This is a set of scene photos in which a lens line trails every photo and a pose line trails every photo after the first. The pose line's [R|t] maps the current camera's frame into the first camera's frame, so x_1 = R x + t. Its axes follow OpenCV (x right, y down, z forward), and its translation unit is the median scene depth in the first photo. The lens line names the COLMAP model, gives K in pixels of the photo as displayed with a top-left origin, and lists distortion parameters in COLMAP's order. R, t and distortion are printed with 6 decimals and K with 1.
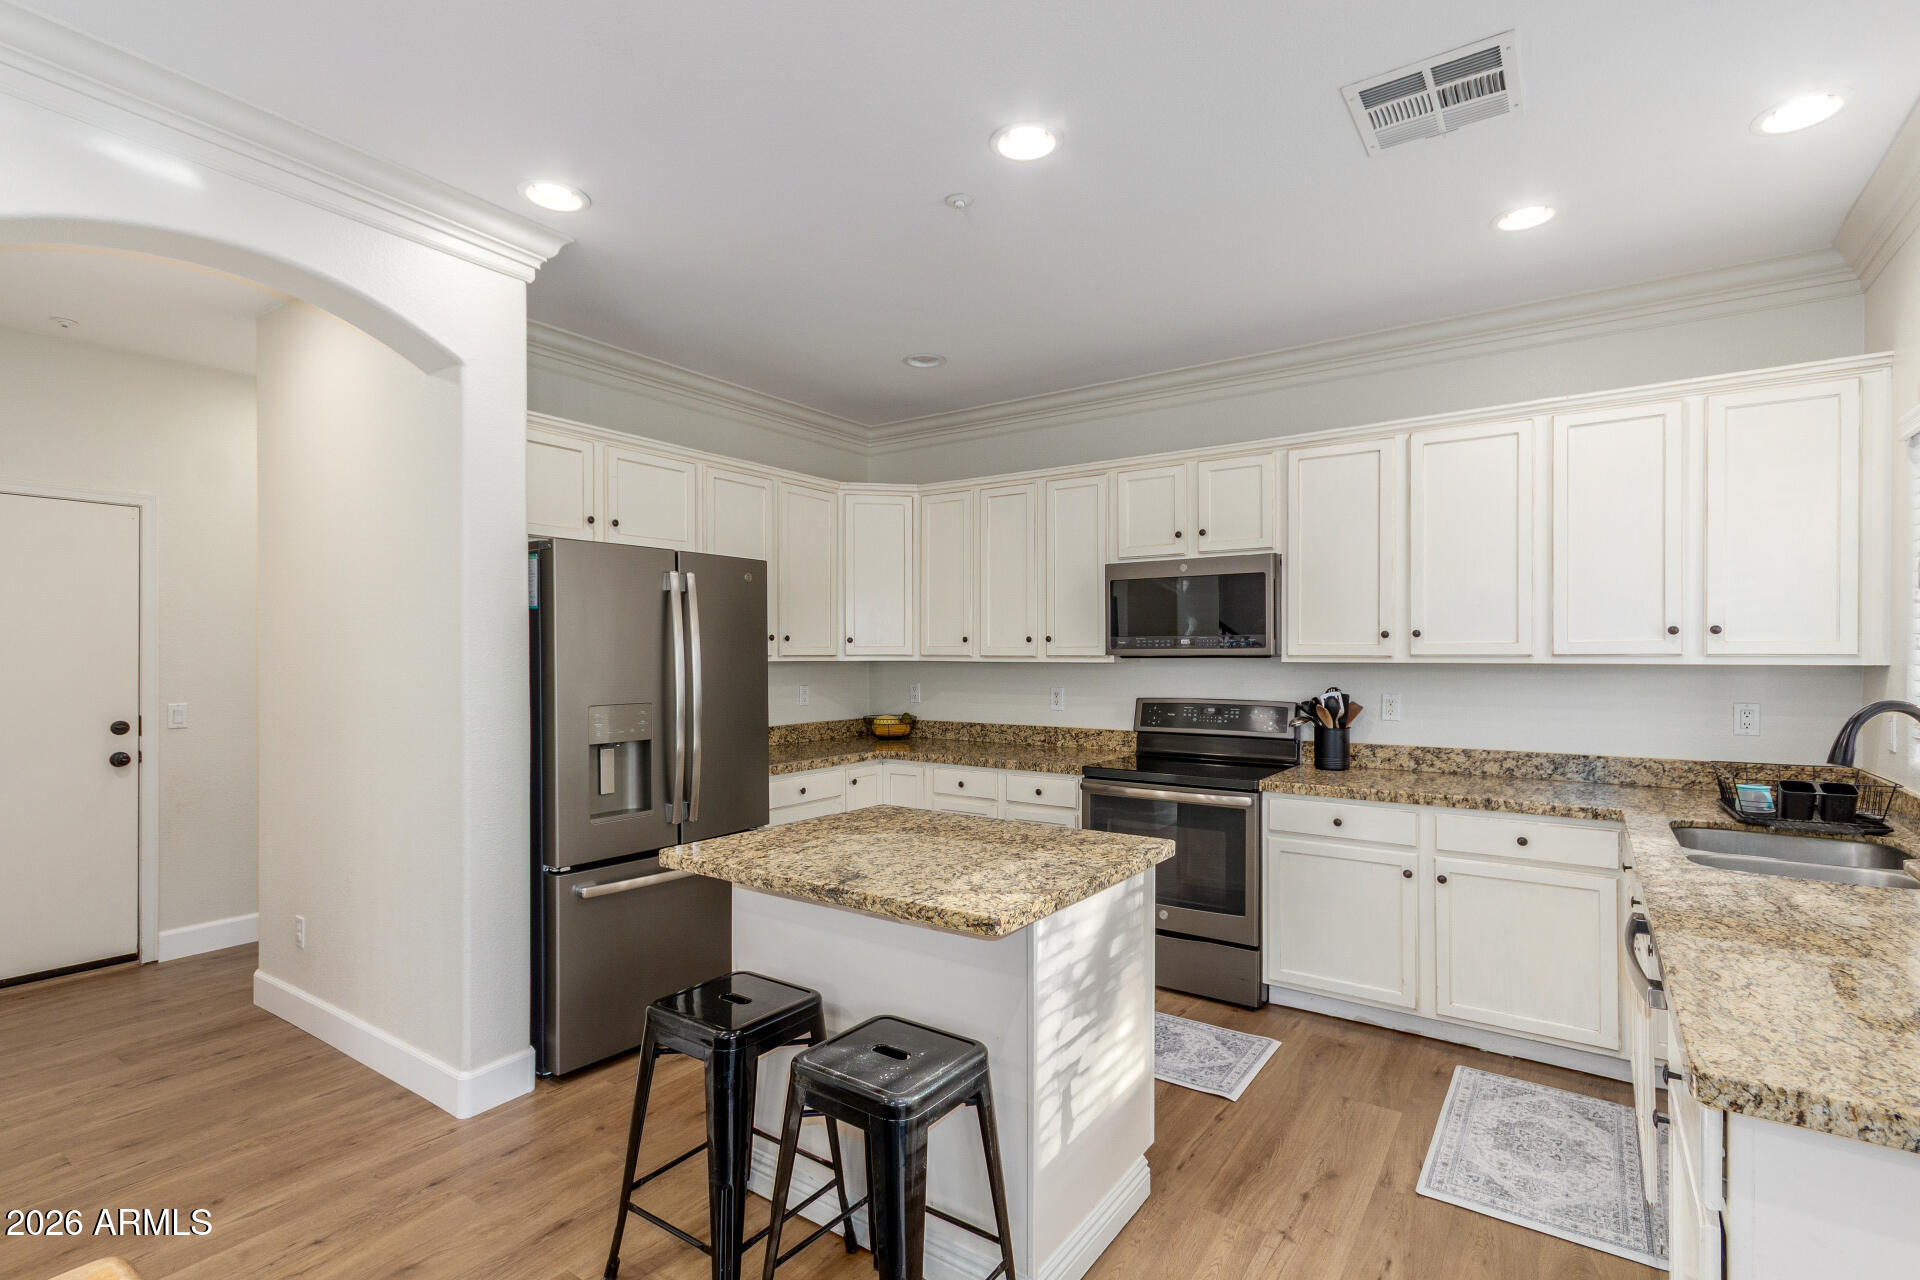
lens RADIAL K [[895.3, 0, 946.8], [0, 895.3, 653.9], [0, 0, 1]] dist [0.004703, 0.004200]
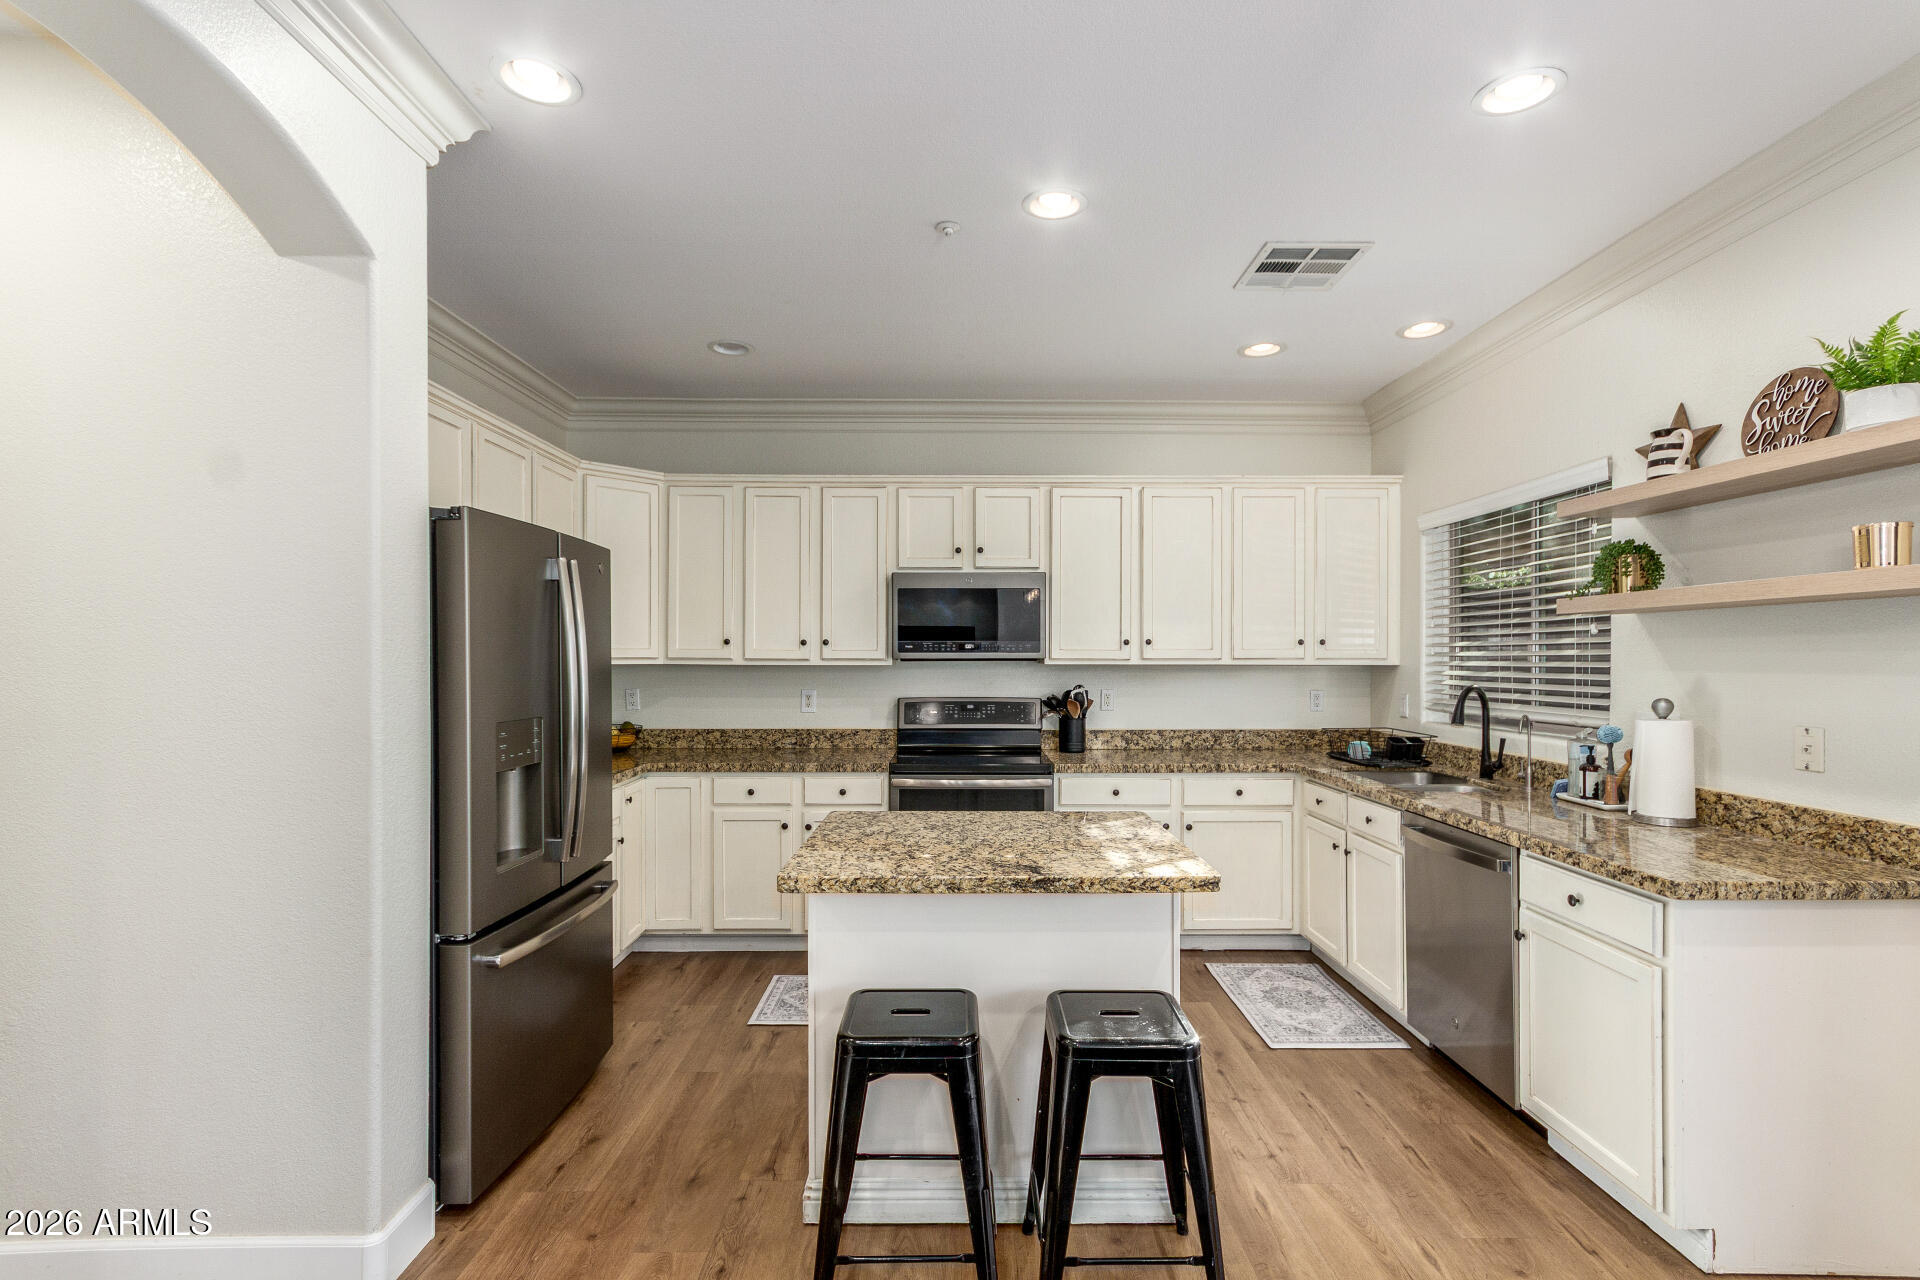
lens RADIAL K [[895.3, 0, 964.3], [0, 895.3, 654.7], [0, 0, 1]] dist [0.004703, 0.004200]
pose [[0.813747, 0.002824, 0.581212, -0.410120], [-0.002224, 0.999996, -0.001746, -0.001366], [-0.581214, 0.000128, 0.813750, 0.094004]]
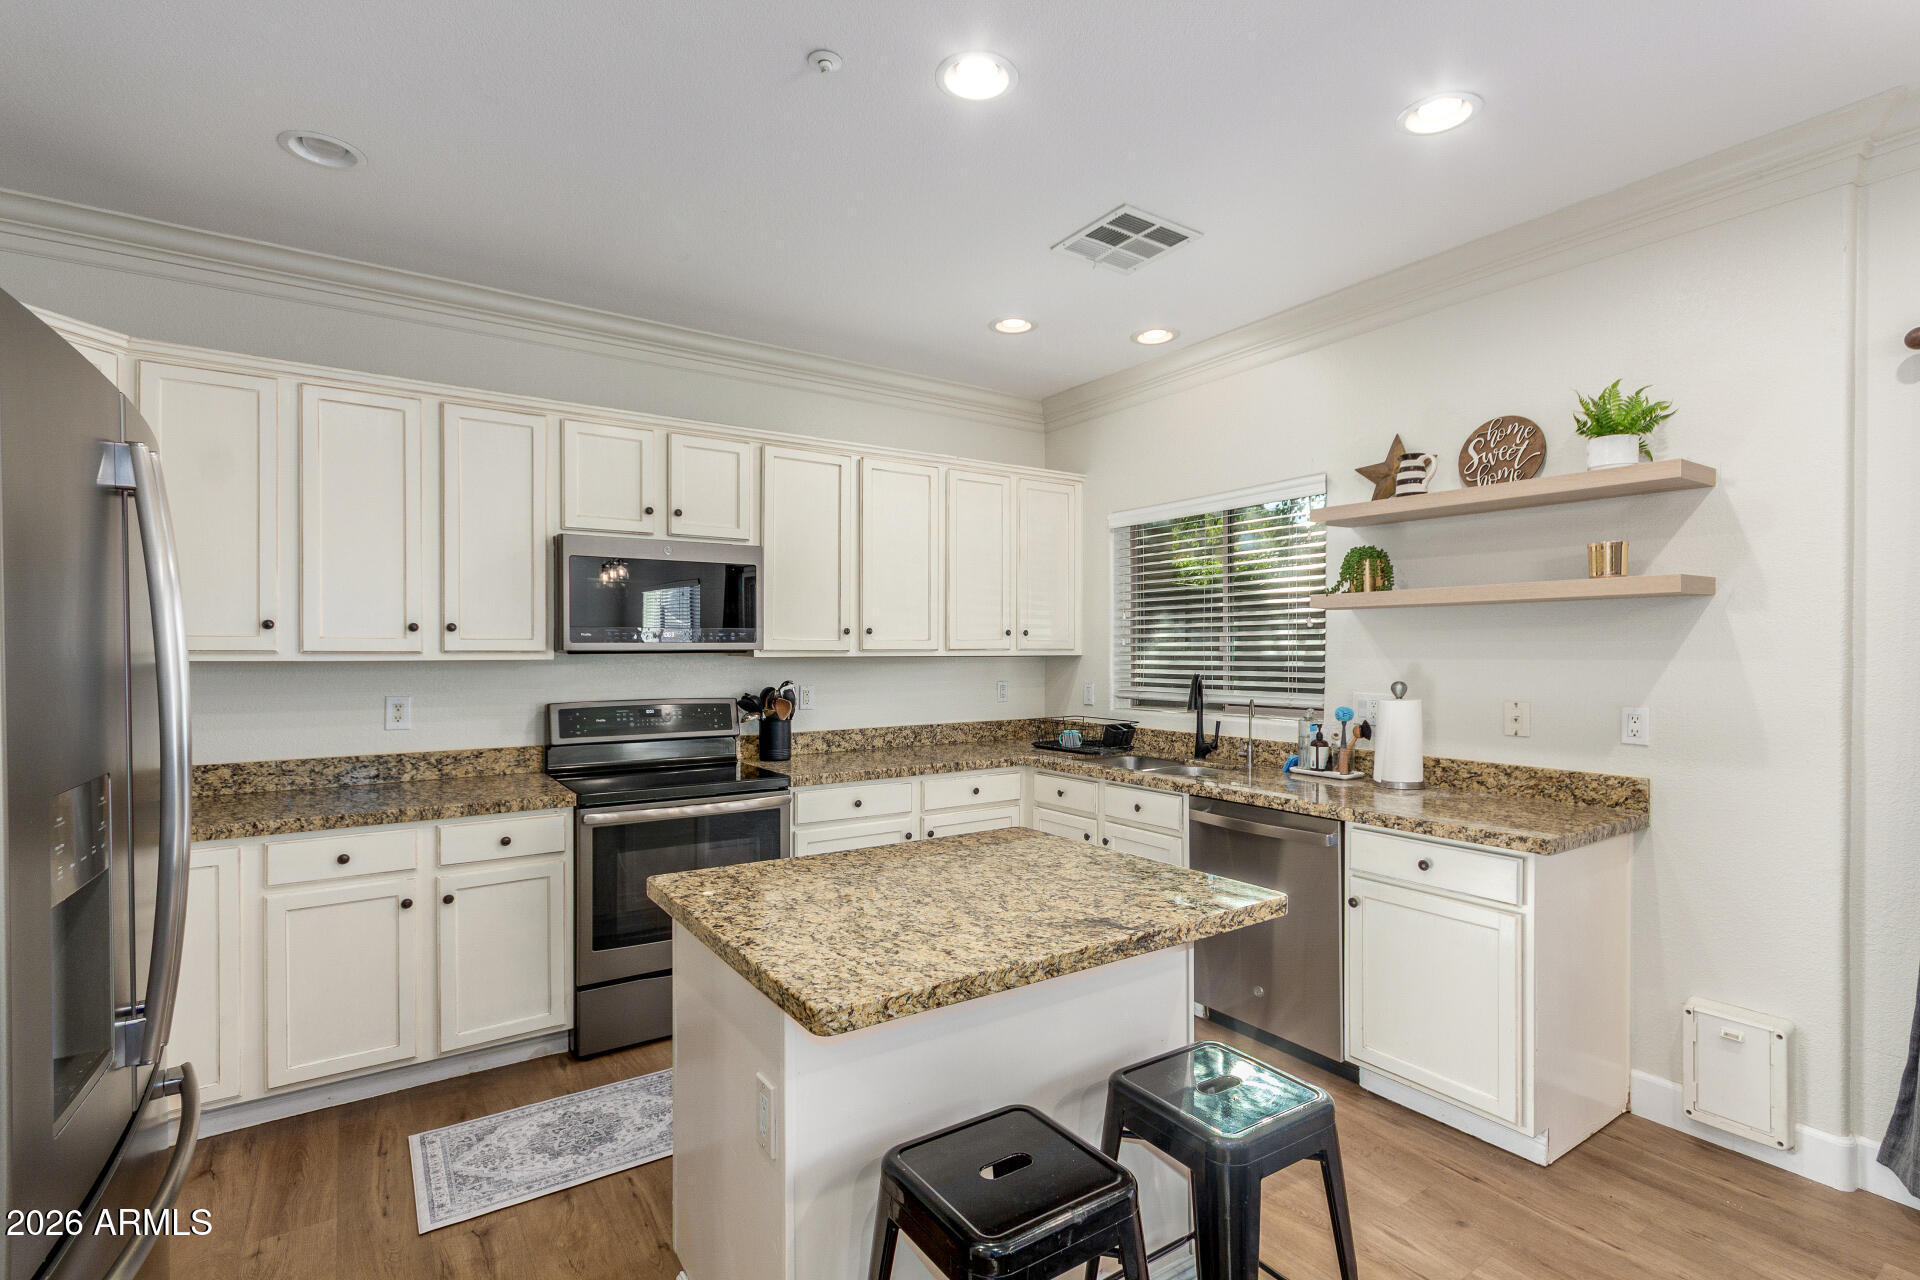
lens RADIAL K [[895.3, 0, 976.9], [0, 895.3, 651.8], [0, 0, 1]] dist [0.004703, 0.004200]
pose [[0.352752, -0.002155, 0.935714, -0.469843], [-0.000204, 0.999997, 0.002380, 0.001001], [-0.935717, -0.001030, 0.352751, 0.426582]]
